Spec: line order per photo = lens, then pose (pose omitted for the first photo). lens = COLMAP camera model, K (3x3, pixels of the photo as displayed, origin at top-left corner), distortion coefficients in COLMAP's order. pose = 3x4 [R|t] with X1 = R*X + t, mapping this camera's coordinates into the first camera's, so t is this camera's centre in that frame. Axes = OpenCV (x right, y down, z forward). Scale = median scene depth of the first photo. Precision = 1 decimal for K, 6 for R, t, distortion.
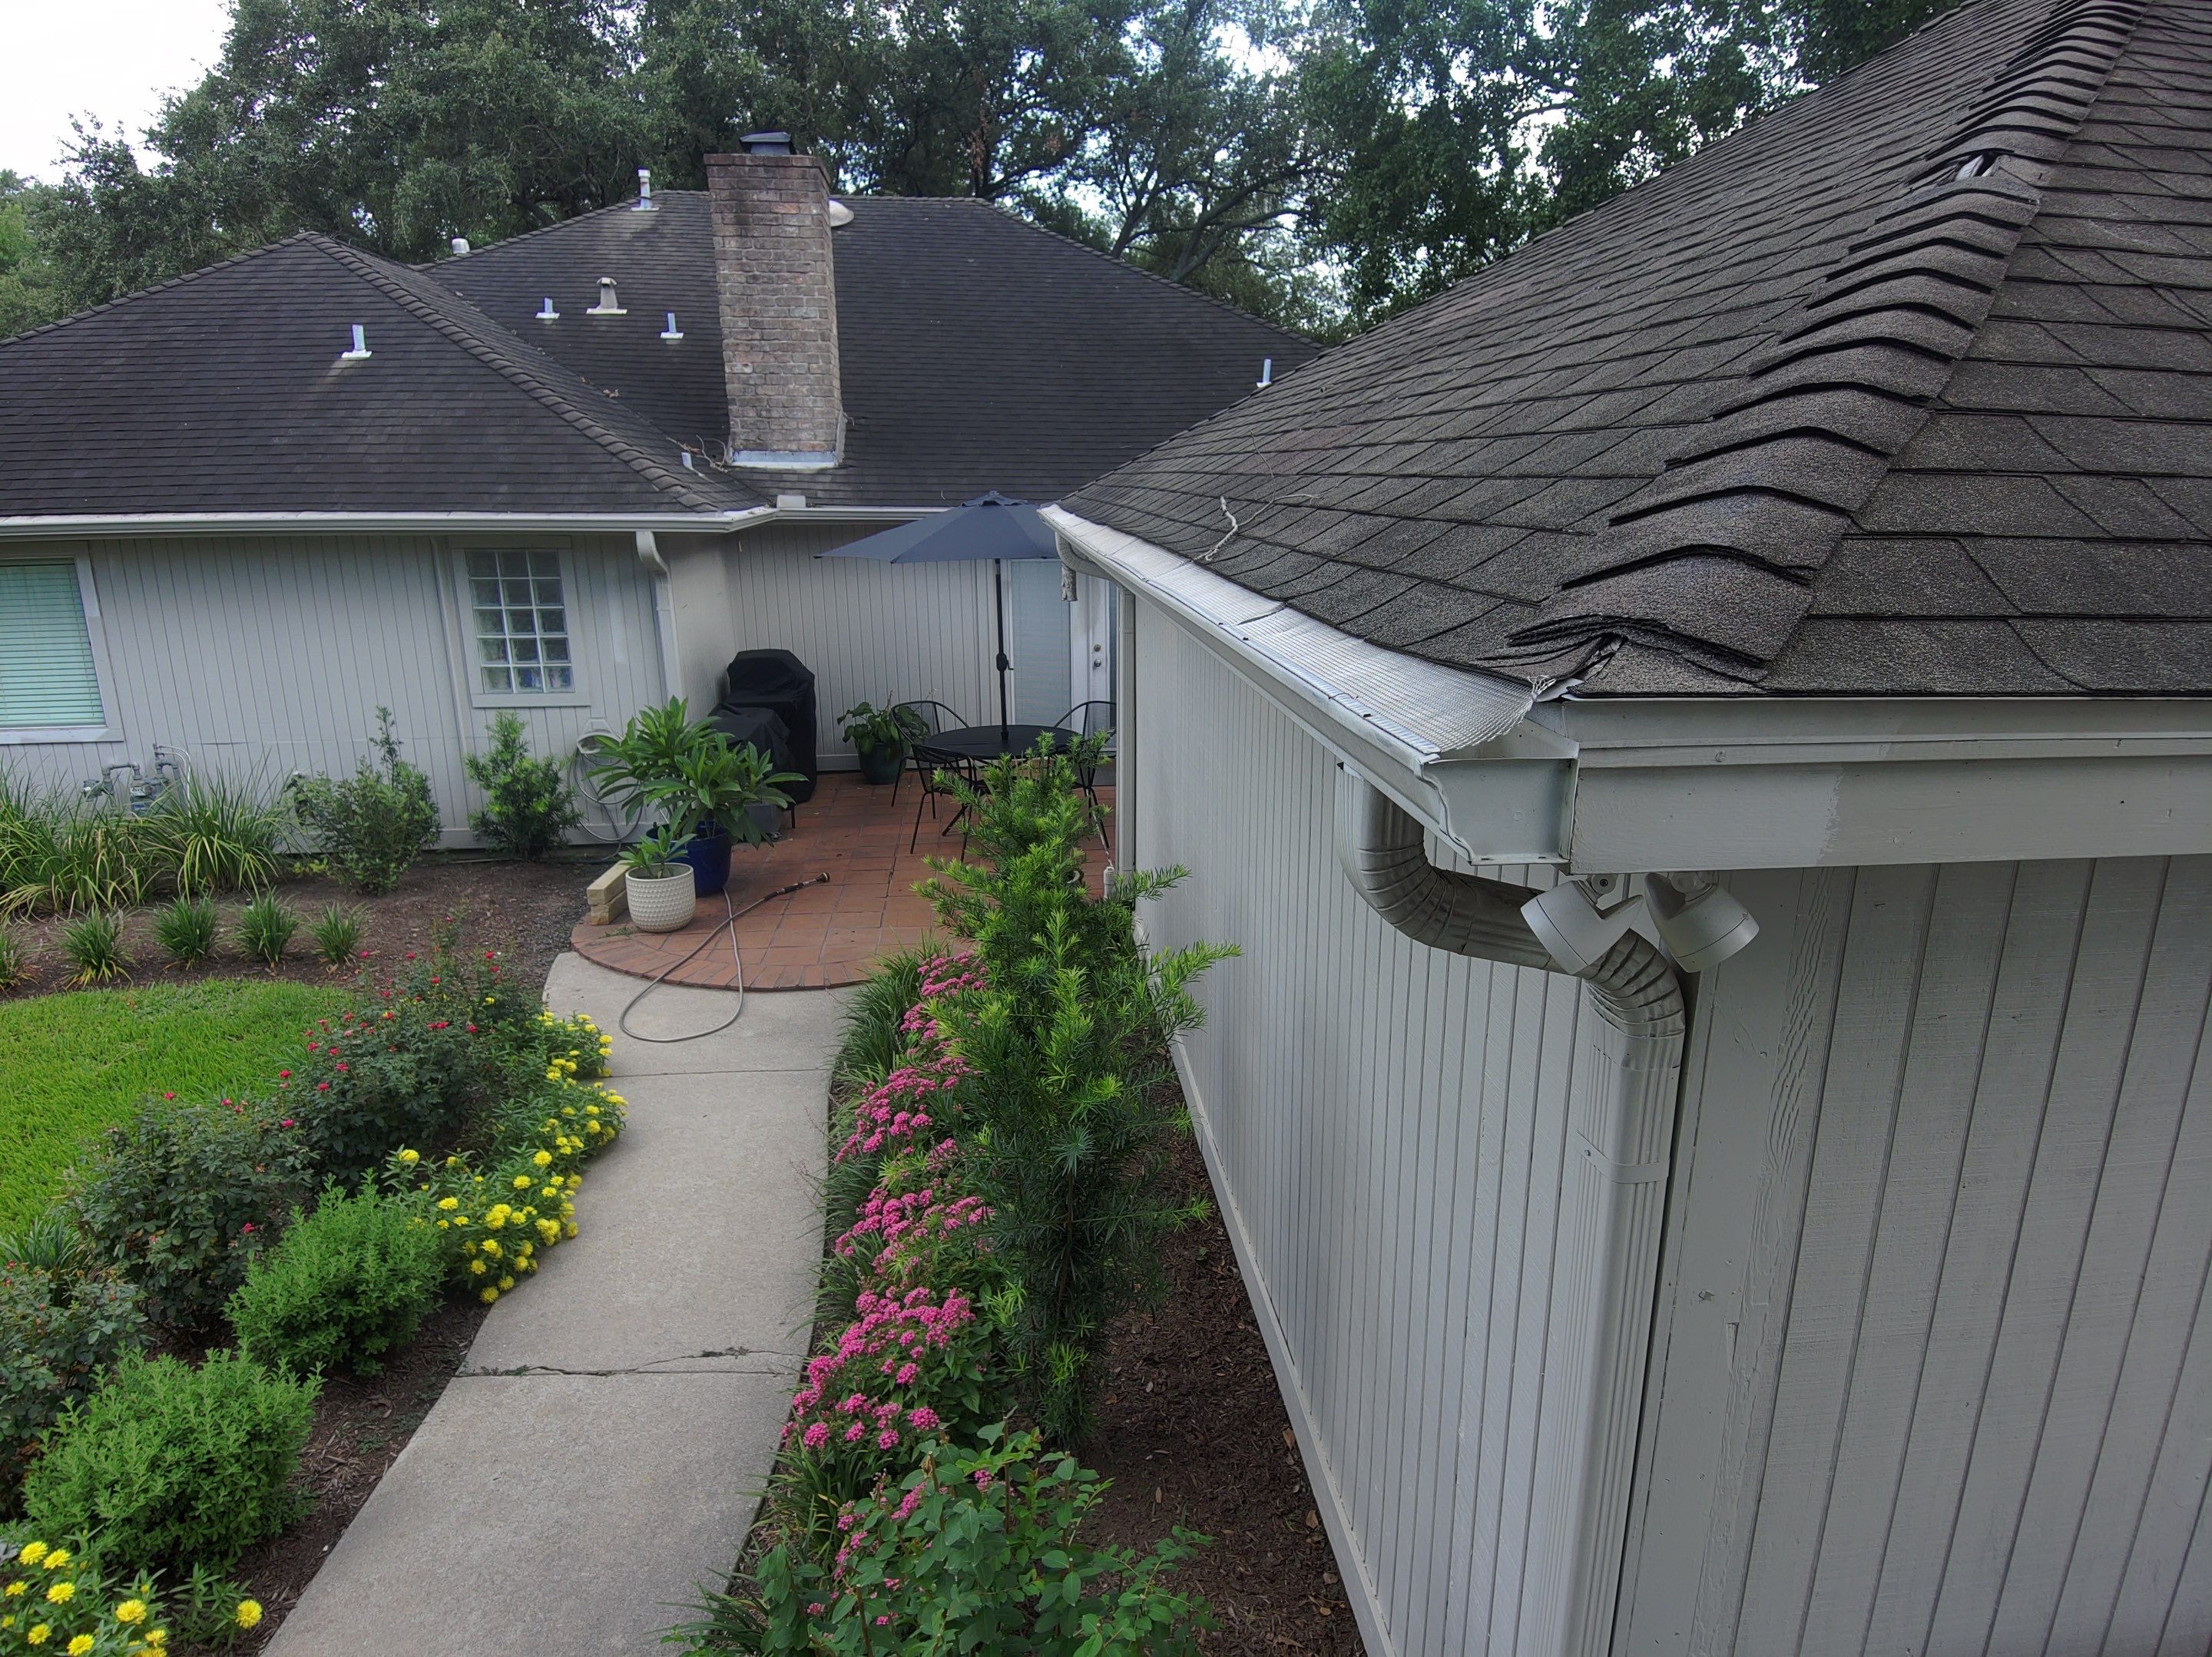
lens RADIAL K [[1521.7, 0, 1199.5], [0, 1521.7, 914.1], [0, 0, 1]] dist [0.093408, -0.117737]
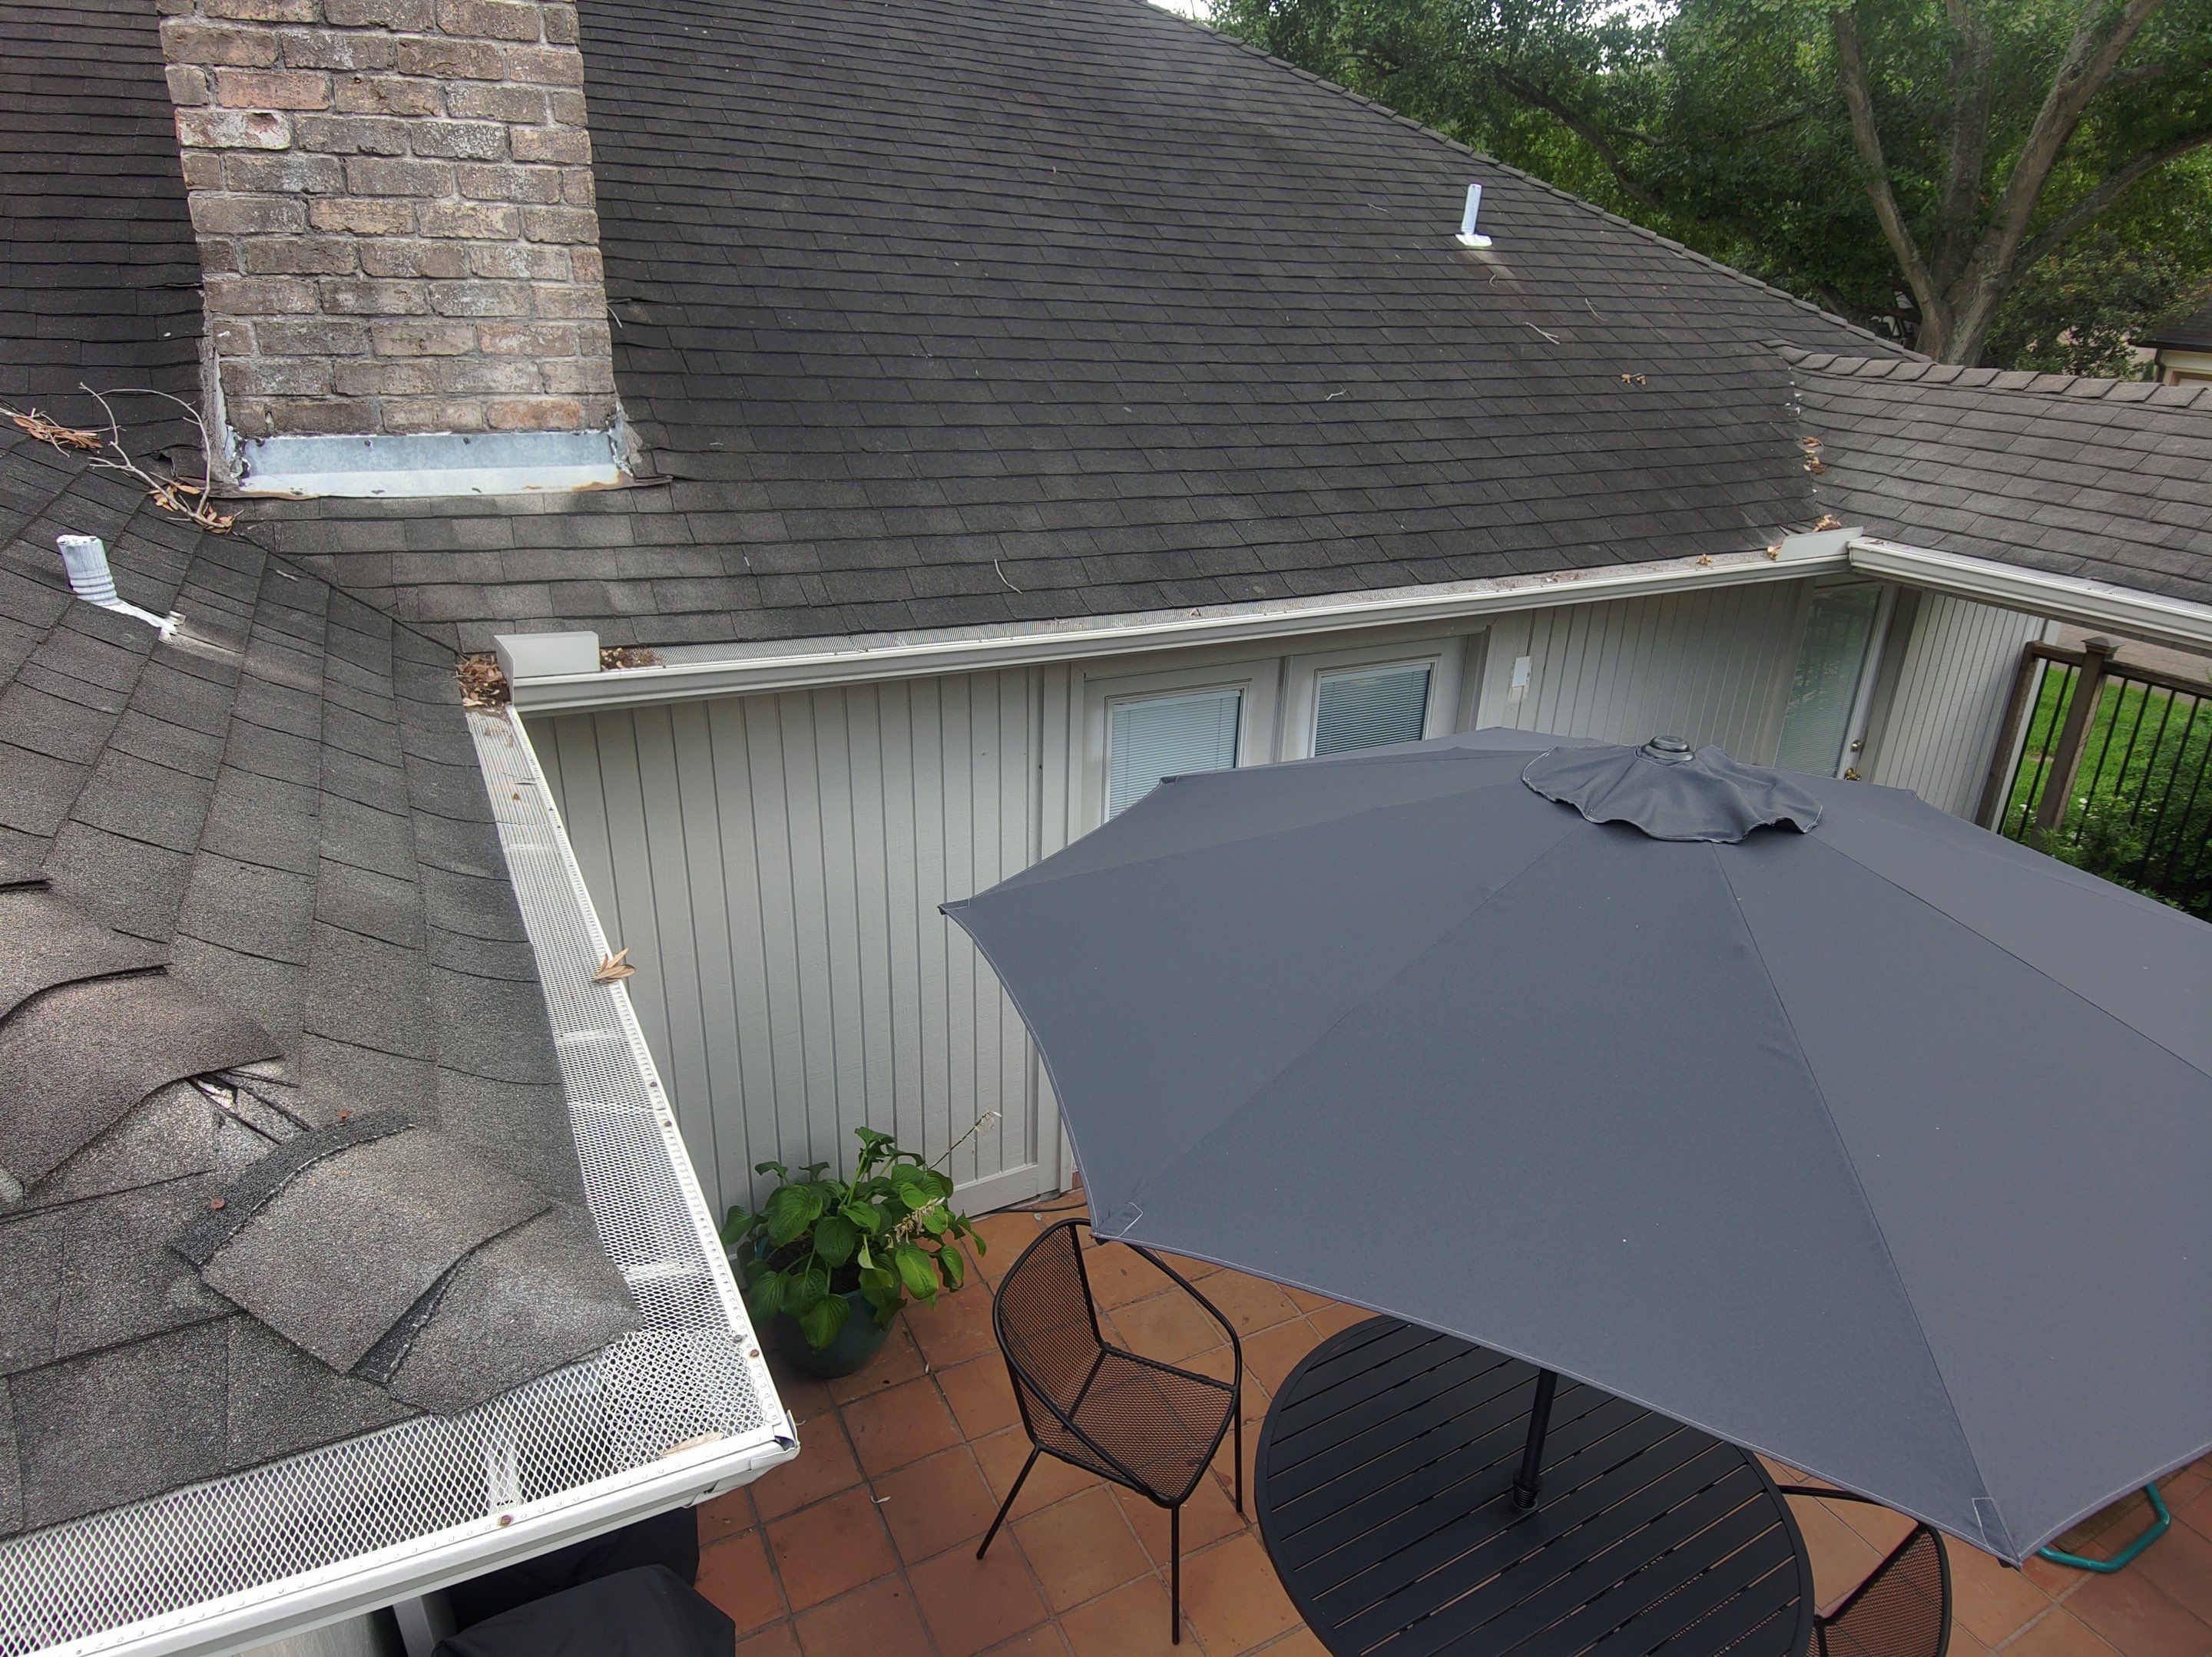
lens RADIAL K [[1311.0, 0, 1119.5], [0, 1311.0, 831.9], [0, 0, 1]] dist [0.073312, -0.093004]
pose [[0.928781, -0.109669, 0.354033, -0.248682], [0.063687, 0.988236, 0.139048, -0.254402], [-0.365117, -0.106598, 0.924839, 0.717337]]
